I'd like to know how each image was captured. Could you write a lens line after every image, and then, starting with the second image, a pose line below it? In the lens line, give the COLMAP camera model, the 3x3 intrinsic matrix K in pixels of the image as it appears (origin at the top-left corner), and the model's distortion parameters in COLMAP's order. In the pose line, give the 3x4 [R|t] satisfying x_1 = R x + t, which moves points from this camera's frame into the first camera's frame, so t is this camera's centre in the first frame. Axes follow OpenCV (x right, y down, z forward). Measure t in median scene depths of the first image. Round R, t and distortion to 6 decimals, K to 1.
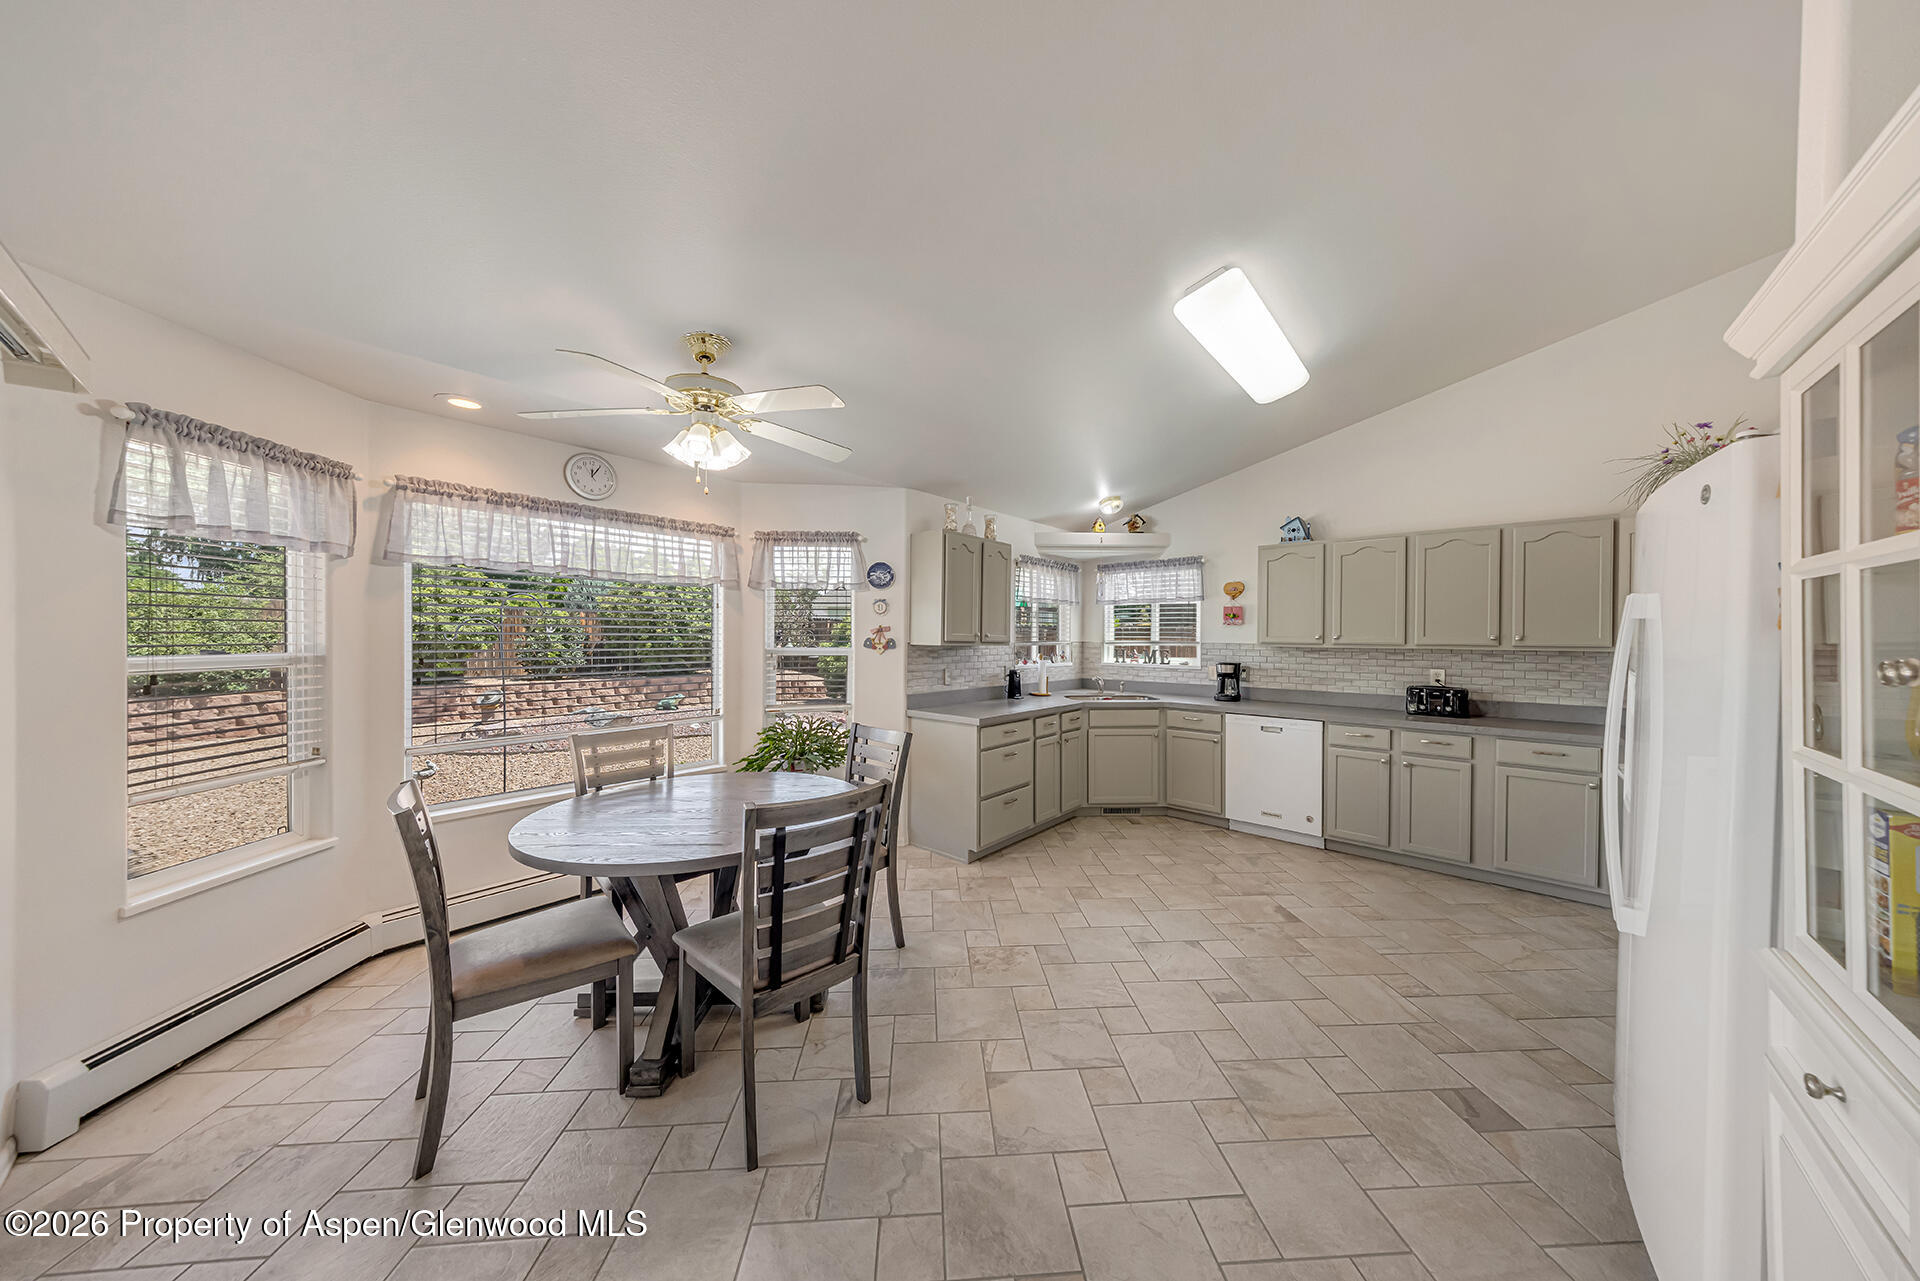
lens RADIAL K [[581.5, 0, 949.6], [0, 581.5, 639.6], [0, 0, 1]] dist [0.005889, -0.000689]
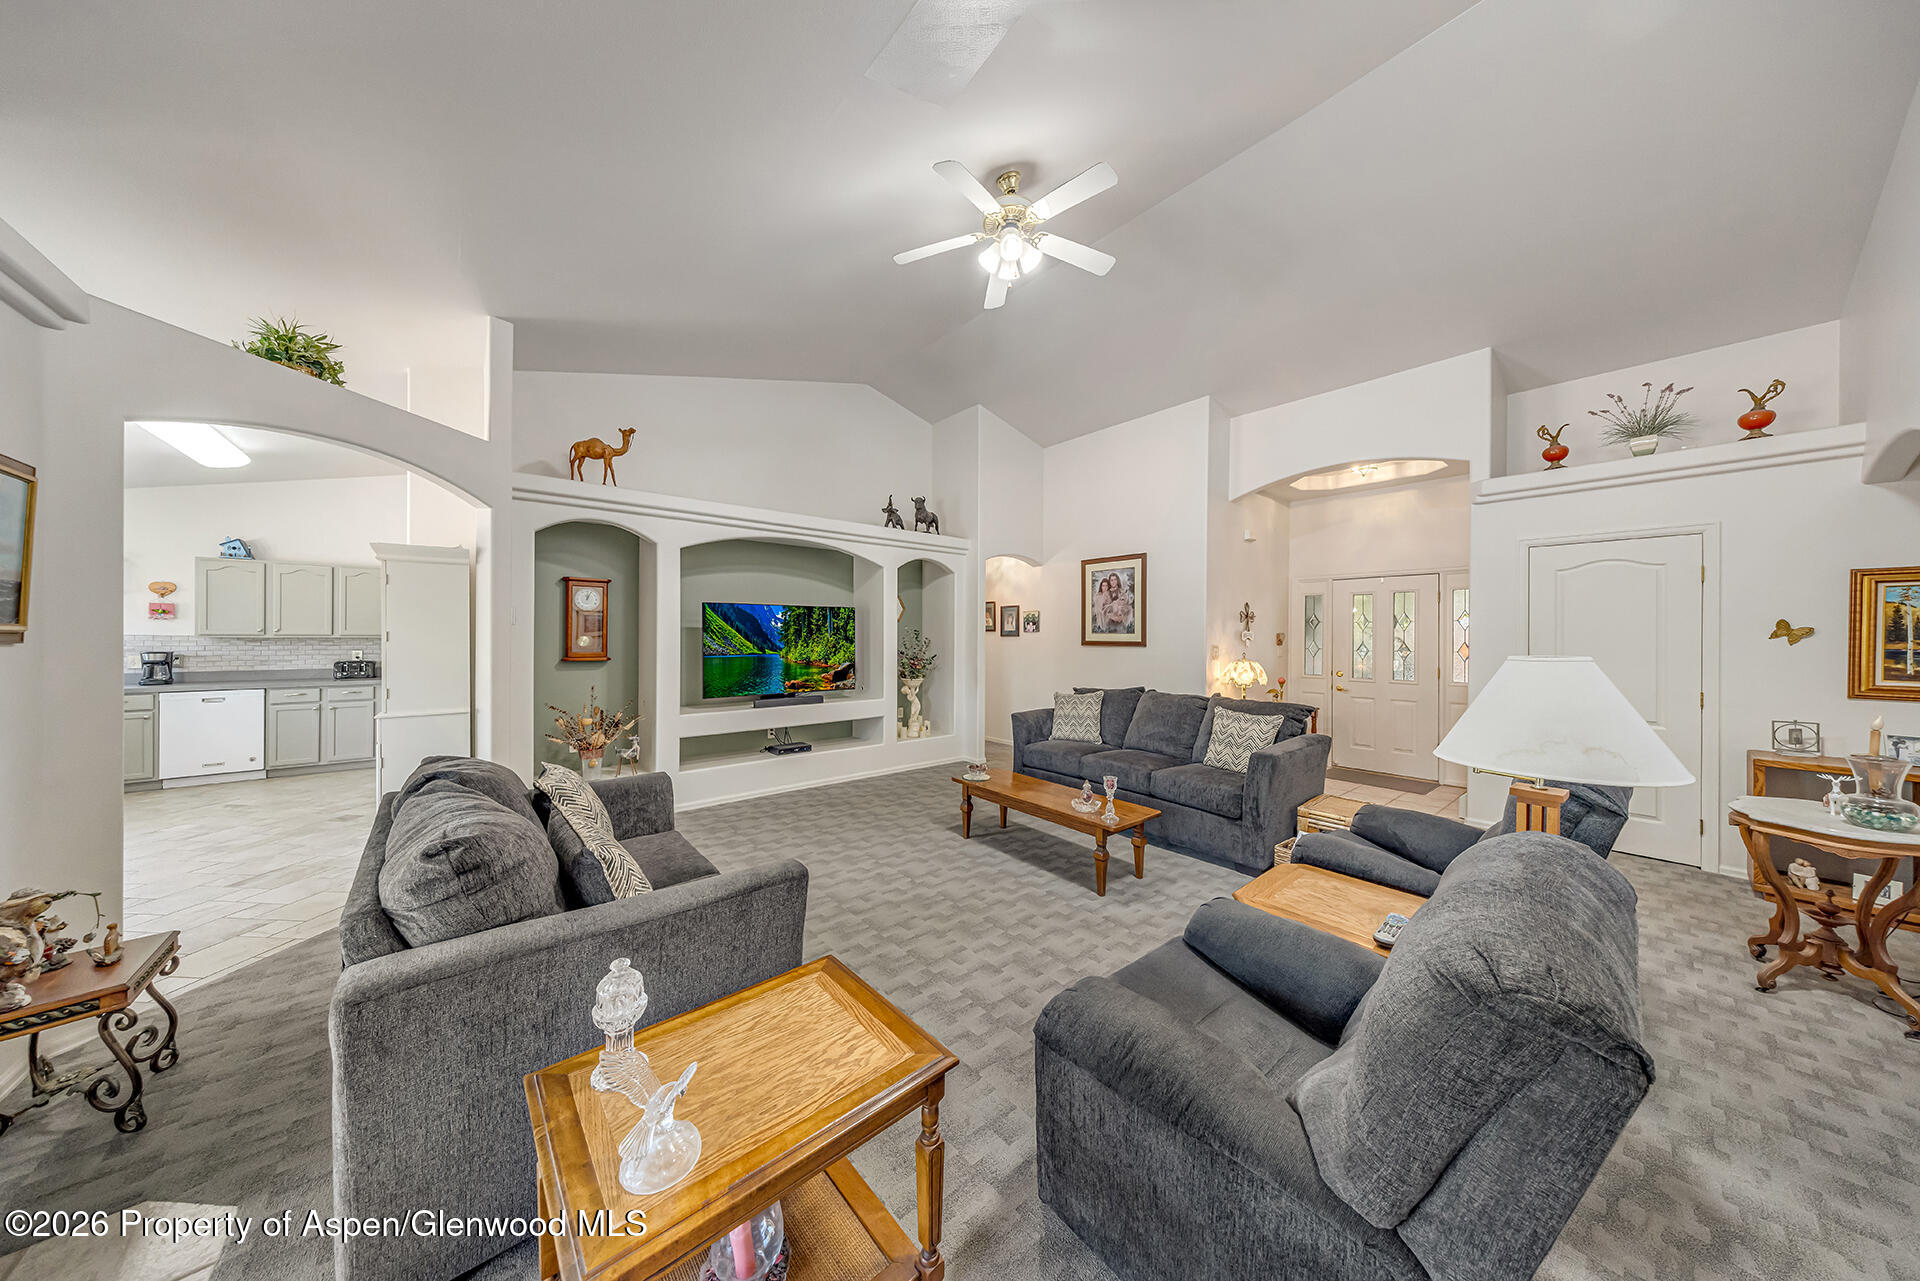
lens RADIAL K [[581.5, 0, 958.7], [0, 581.5, 636.8], [0, 0, 1]] dist [0.005889, -0.000689]
pose [[0.131003, -0.007893, 0.991351, -0.539371], [-0.000844, 0.999967, 0.008073, -0.001429], [-0.991382, -0.001895, 0.130992, -0.843983]]
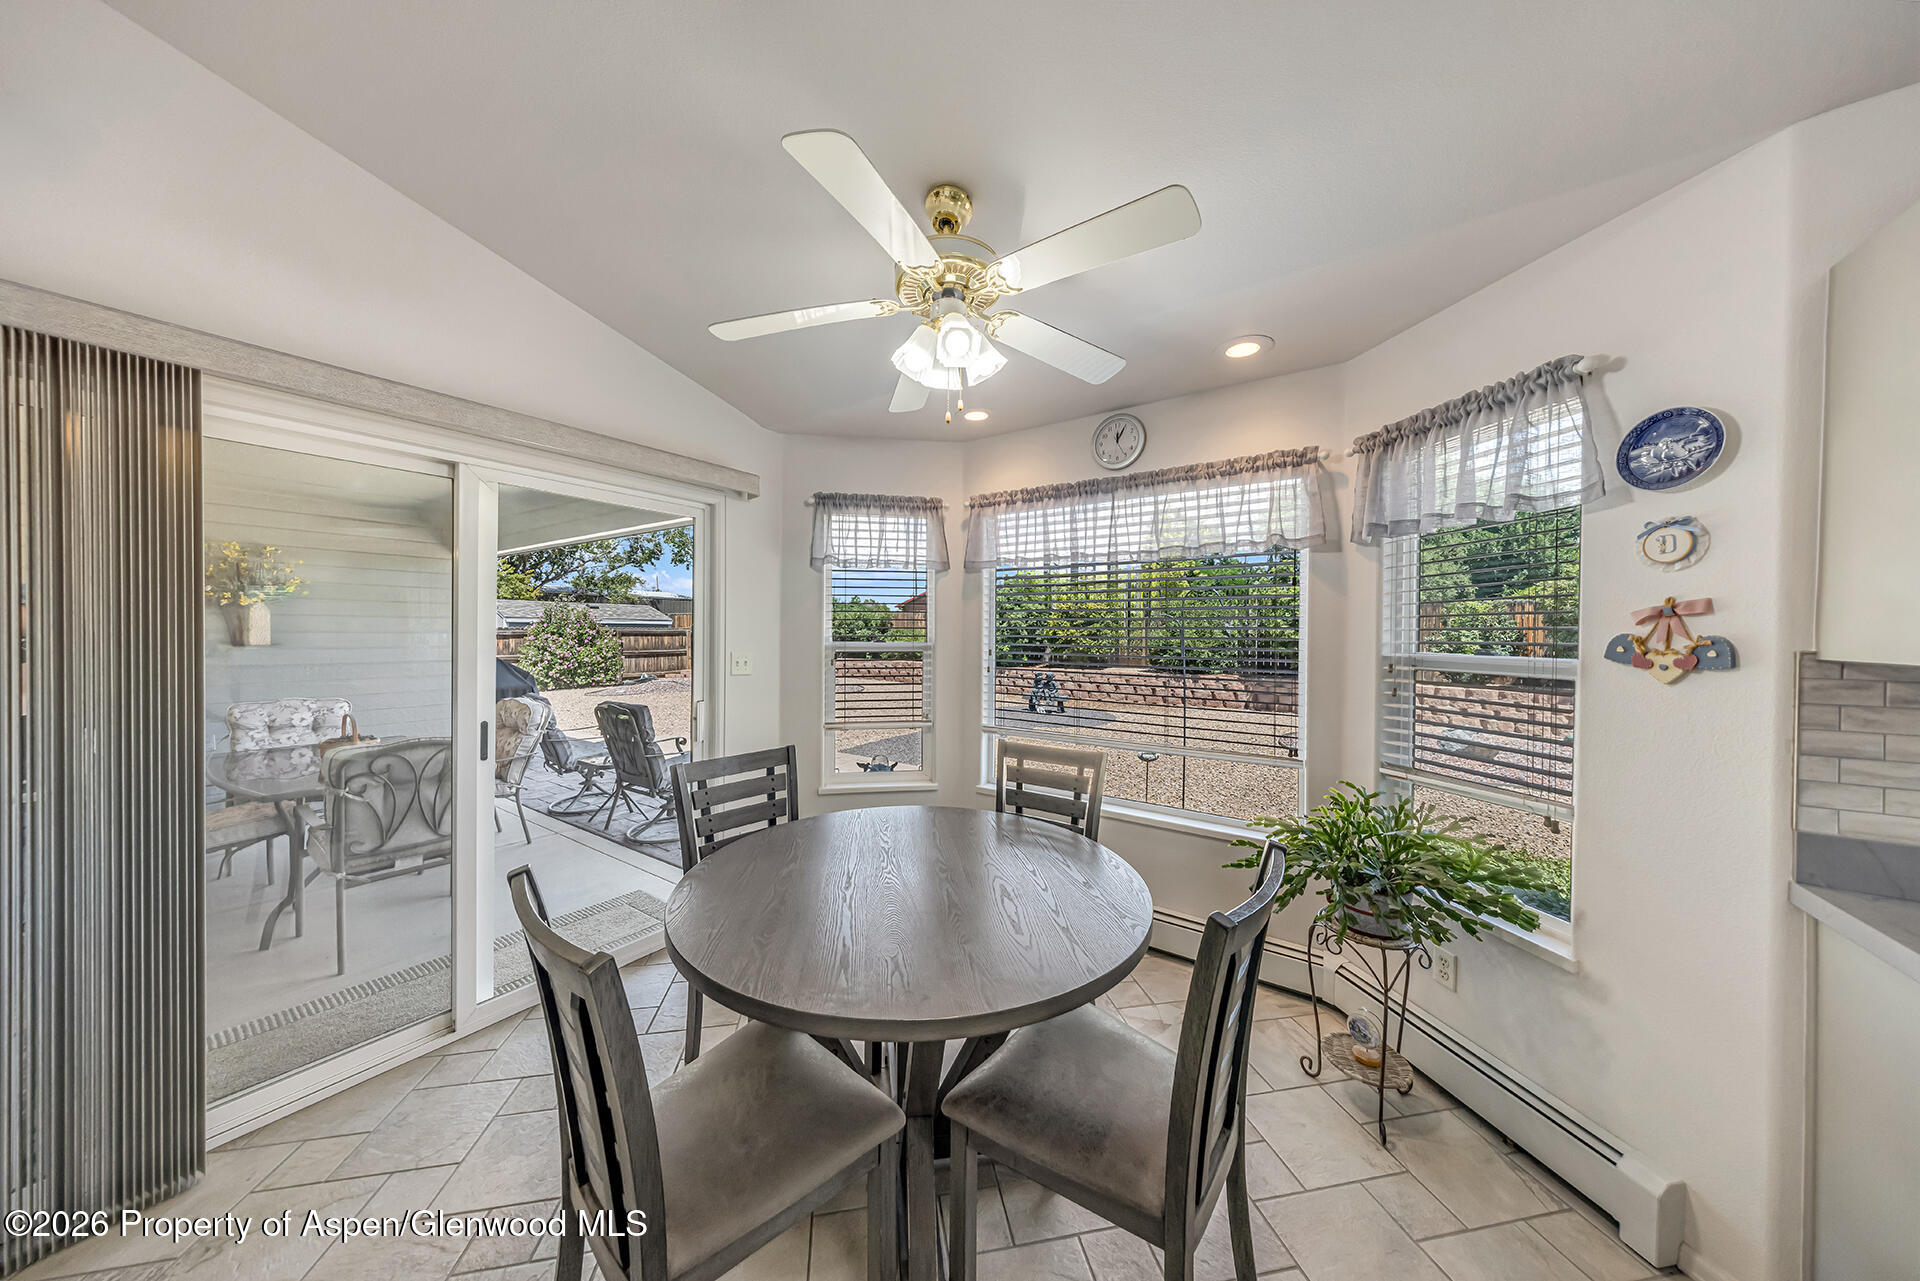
lens RADIAL K [[581.5, 0, 955.6], [0, 581.5, 635.8], [0, 0, 1]] dist [0.005889, -0.000689]
pose [[0.128625, 0.005655, -0.991677, 0.155267], [-0.008773, 0.999951, 0.004564, -0.000740], [0.991654, 0.008113, 0.128668, 0.532708]]
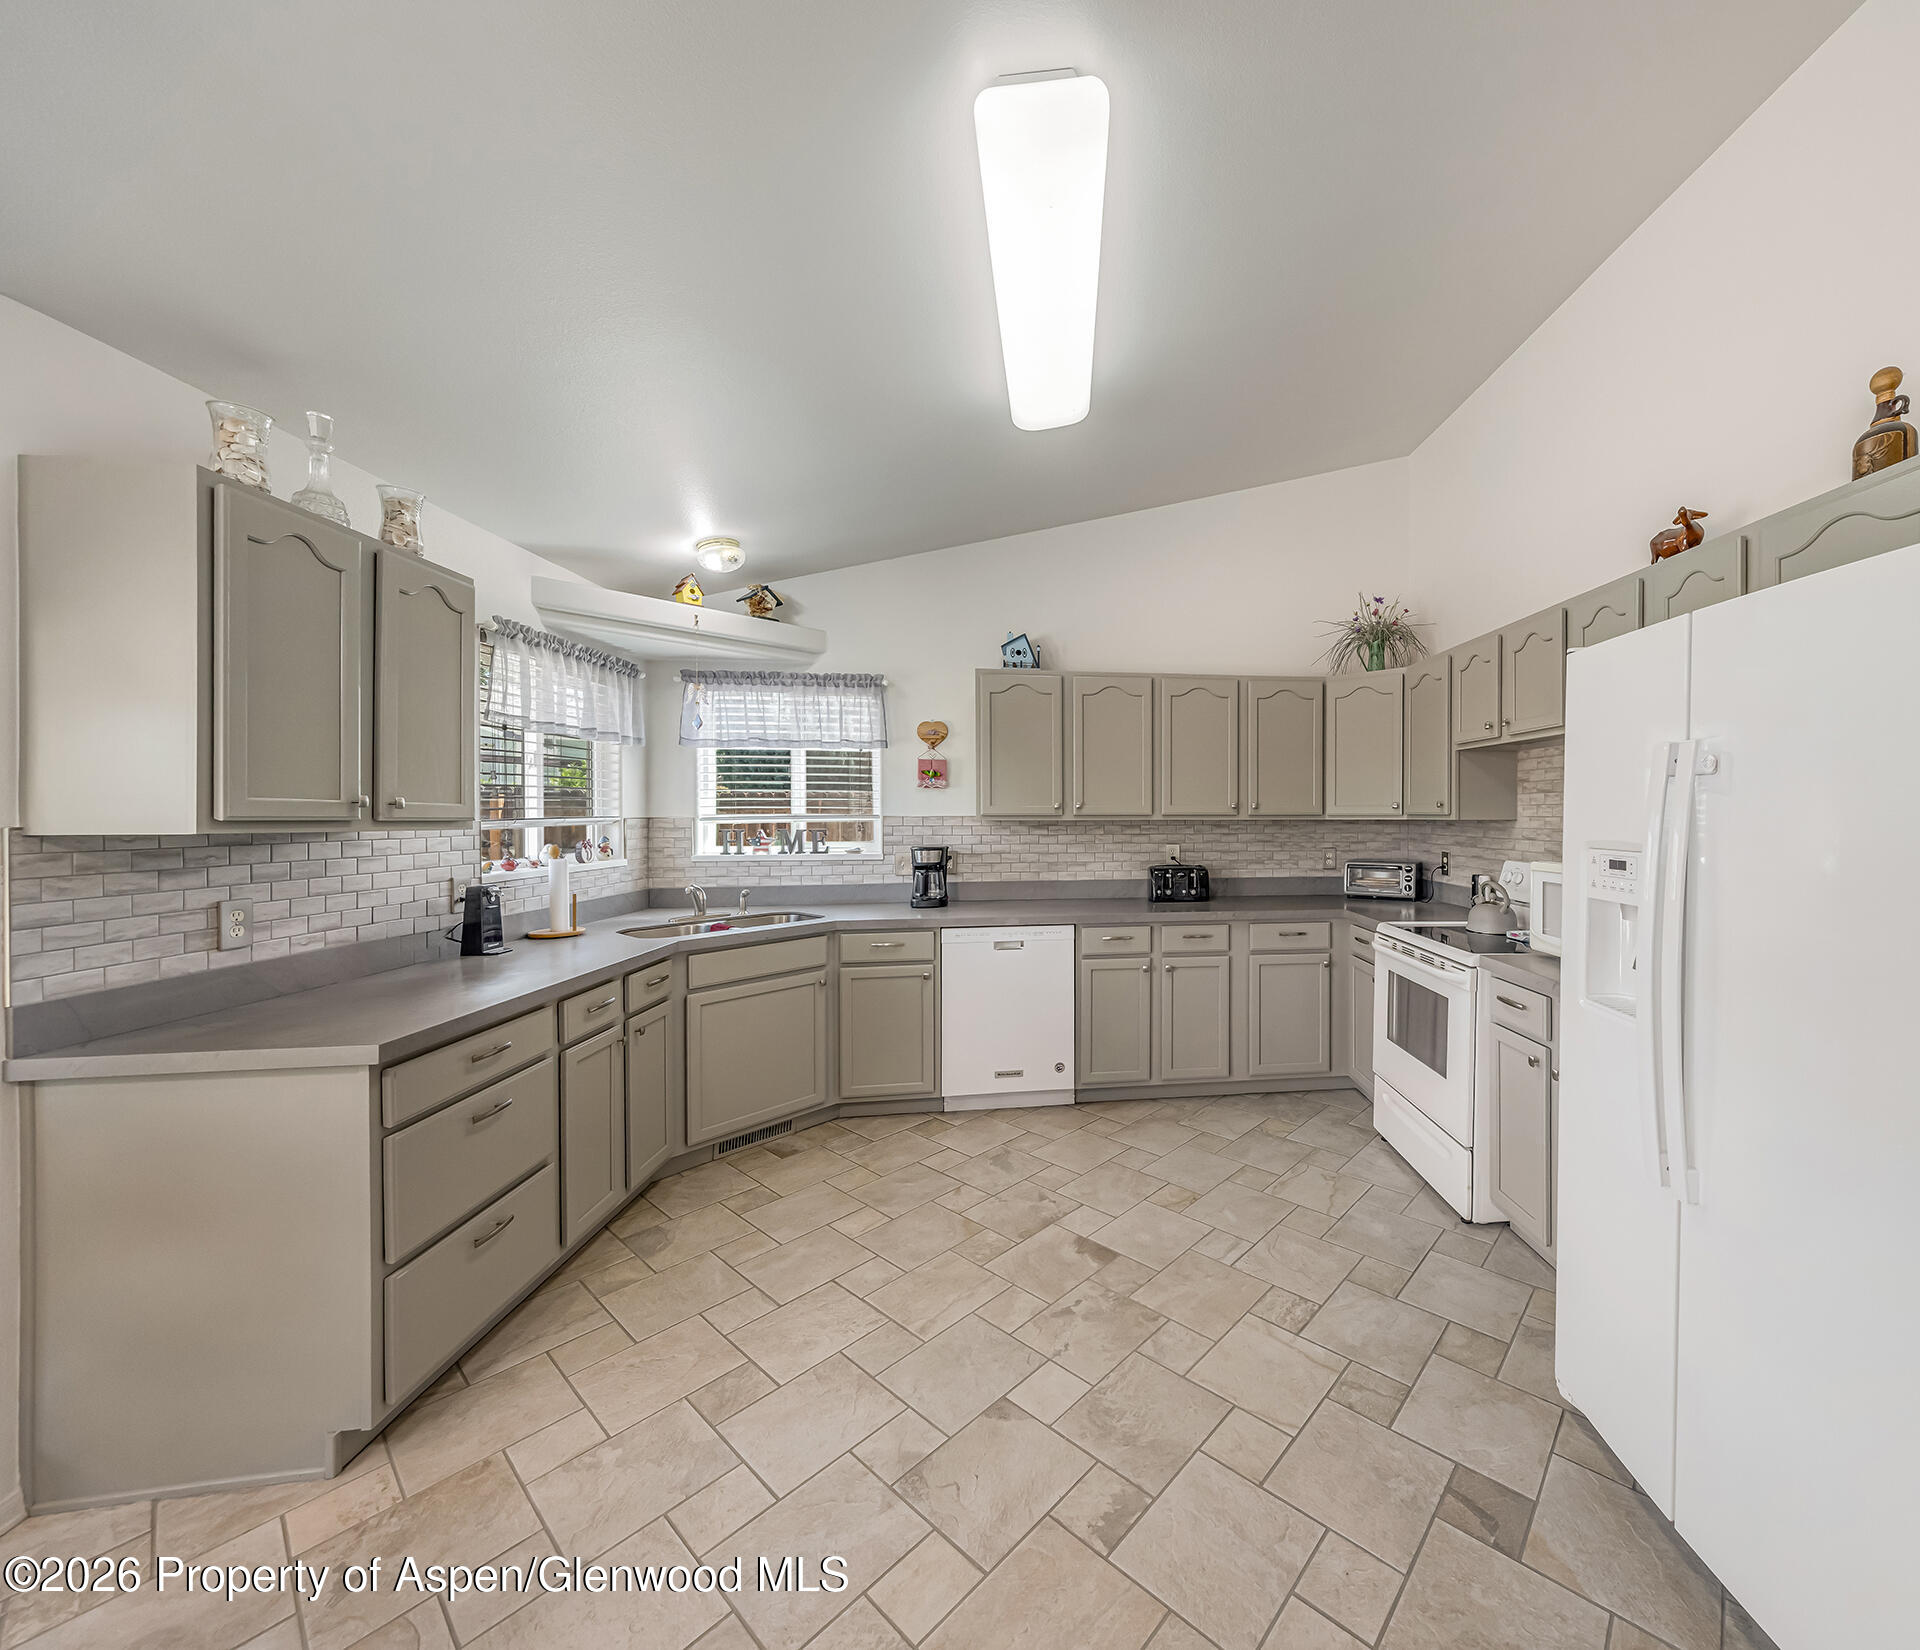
lens RADIAL K [[760.8, 0, 1167.8], [0, 760.8, 814.2], [0, 0, 1]] dist [0.003216, -0.001987]
pose [[0.636674, -0.011128, 0.771053, 0.003486], [0.008349, 0.999937, 0.007538, -0.000059], [-0.771088, 0.001638, 0.636727, 0.309722]]
